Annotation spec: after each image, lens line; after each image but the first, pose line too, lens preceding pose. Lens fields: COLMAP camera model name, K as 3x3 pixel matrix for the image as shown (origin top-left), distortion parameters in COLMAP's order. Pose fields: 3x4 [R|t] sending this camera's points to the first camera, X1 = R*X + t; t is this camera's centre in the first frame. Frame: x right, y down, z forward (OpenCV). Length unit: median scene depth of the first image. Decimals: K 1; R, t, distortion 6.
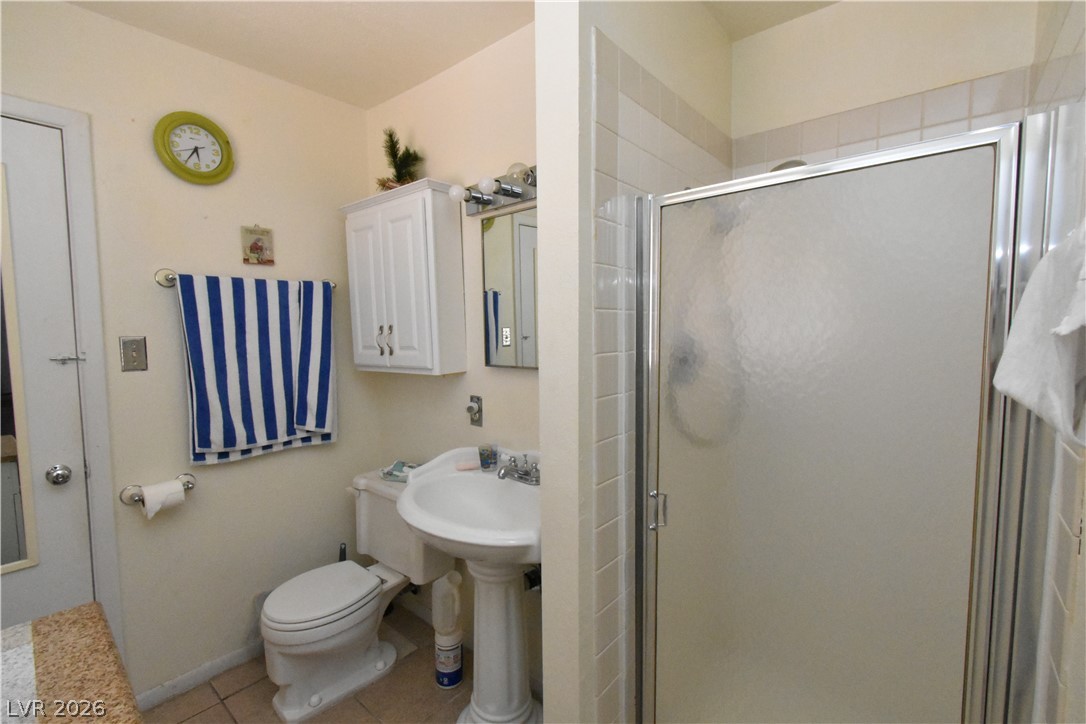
lens RADIAL K [[477.5, 0, 540.5], [0, 477.5, 360.0], [0, 0, 1]] dist [0.006236, -0.004184]
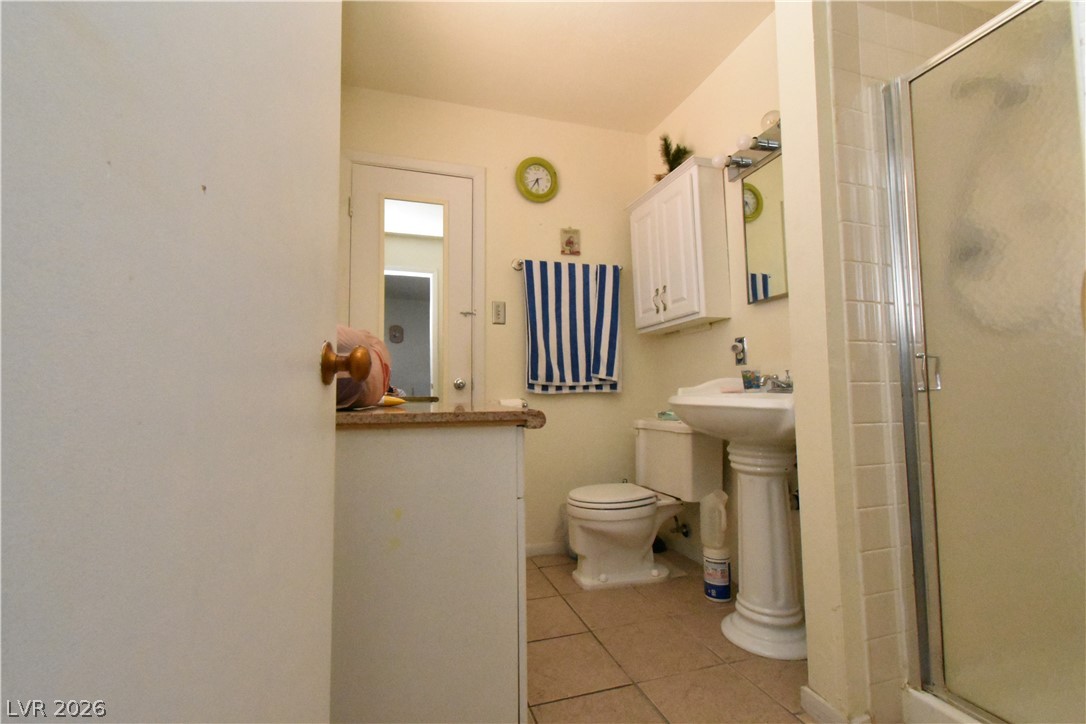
lens RADIAL K [[477.5, 0, 540.5], [0, 477.5, 360.0], [0, 0, 1]] dist [0.006236, -0.004184]
pose [[0.845013, -0.036642, -0.533489, 0.062318], [-0.035414, 0.991625, -0.124201, 0.281694], [0.533572, 0.123844, 0.836638, -0.164404]]
